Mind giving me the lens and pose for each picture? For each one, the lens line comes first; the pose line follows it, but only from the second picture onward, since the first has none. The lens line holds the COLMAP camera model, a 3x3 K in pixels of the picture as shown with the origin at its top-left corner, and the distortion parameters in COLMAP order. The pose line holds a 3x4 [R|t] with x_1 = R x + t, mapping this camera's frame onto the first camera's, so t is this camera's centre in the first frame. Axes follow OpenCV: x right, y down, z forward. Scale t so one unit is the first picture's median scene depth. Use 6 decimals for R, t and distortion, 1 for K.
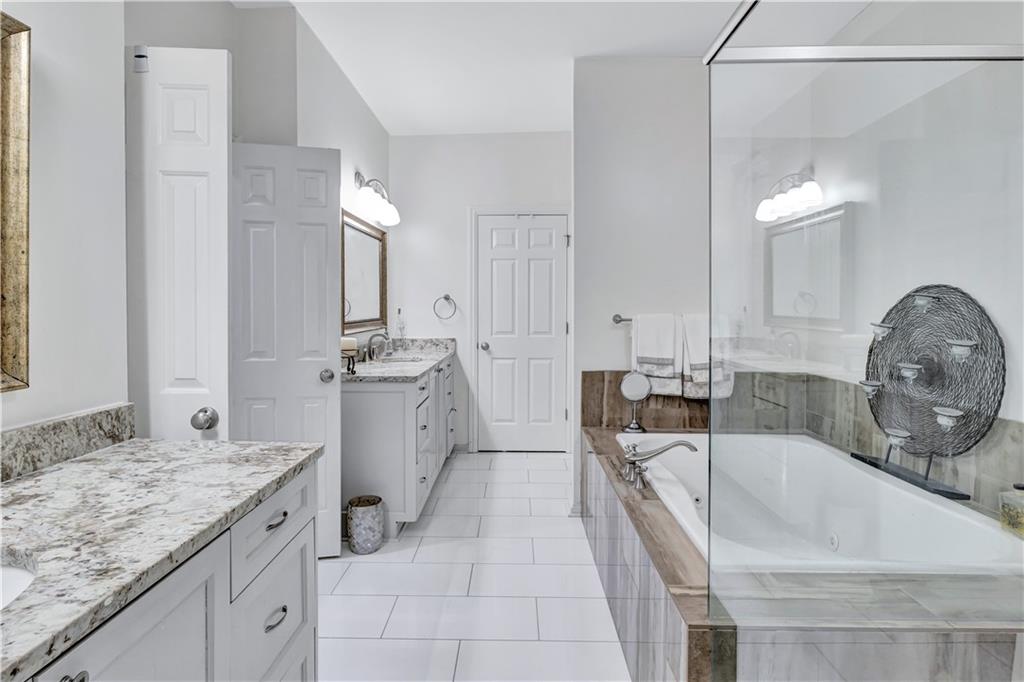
lens RADIAL K [[527.2, 0, 498.2], [0, 527.2, 321.5], [0, 0, 1]] dist [-0.003758, -0.001914]
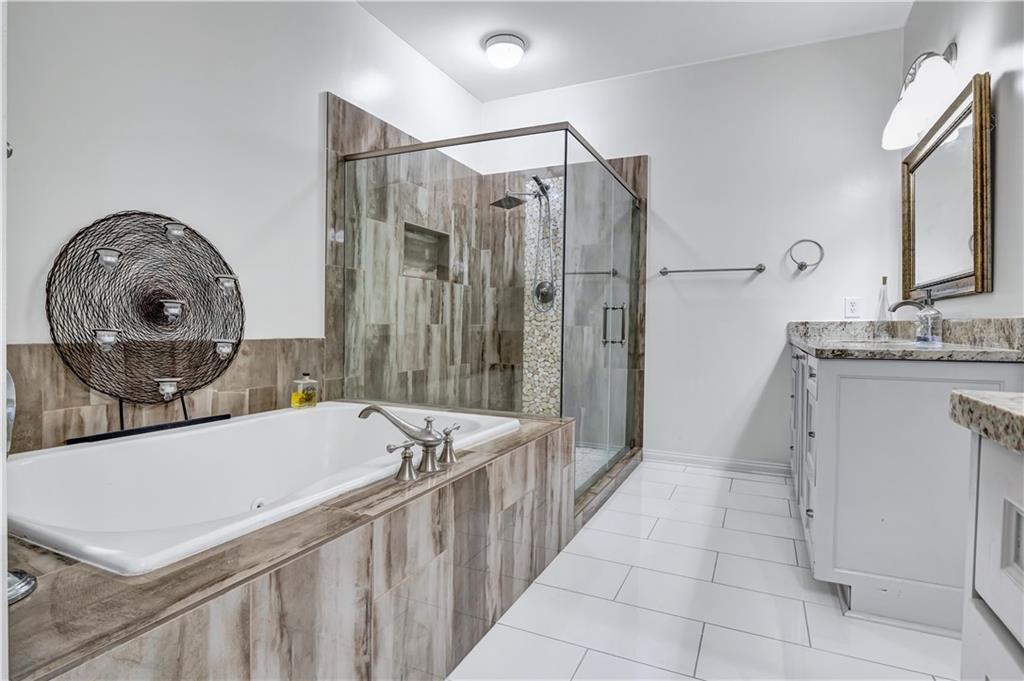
lens RADIAL K [[530.0, 0, 511.2], [0, 530.0, 333.1], [0, 0, 1]] dist [-0.001469, 0.000026]
pose [[-0.918051, -0.021346, 0.395886, -0.117274], [-0.005200, 0.999112, 0.041814, 0.104812], [-0.396427, 0.036329, -0.917347, 1.734839]]
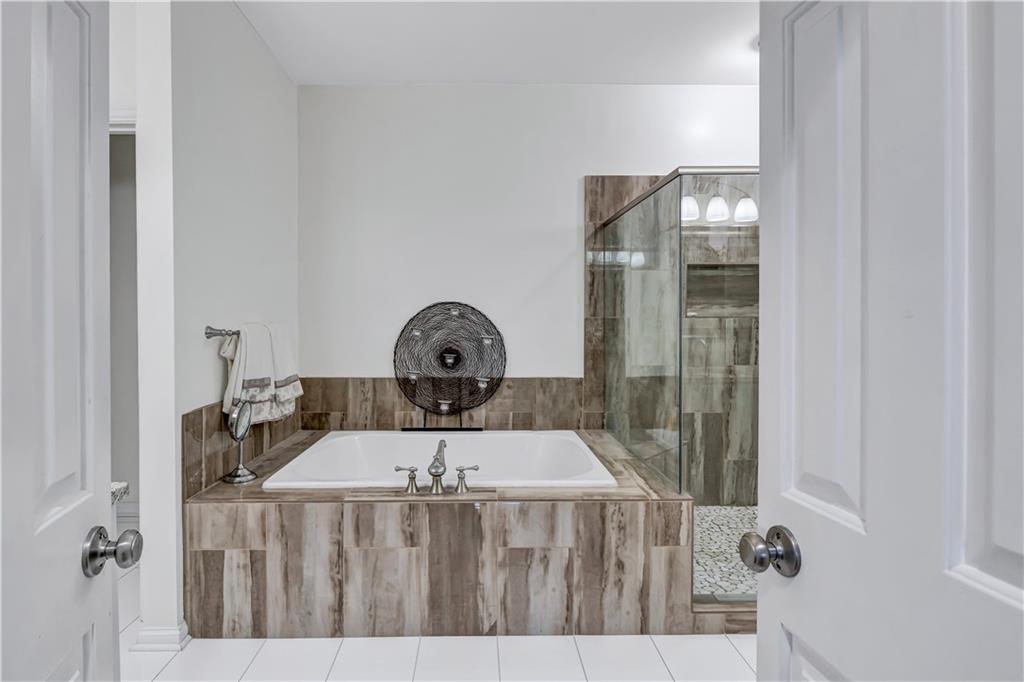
lens RADIAL K [[538.1, 0, 488.3], [0, 538.1, 319.0], [0, 0, 1]] dist [-0.000755, 0.000509]
pose [[-0.044650, -0.004906, 0.998991, -0.821158], [0.028259, 0.999582, 0.006172, -0.027481], [-0.998603, 0.028506, -0.044493, 1.034386]]
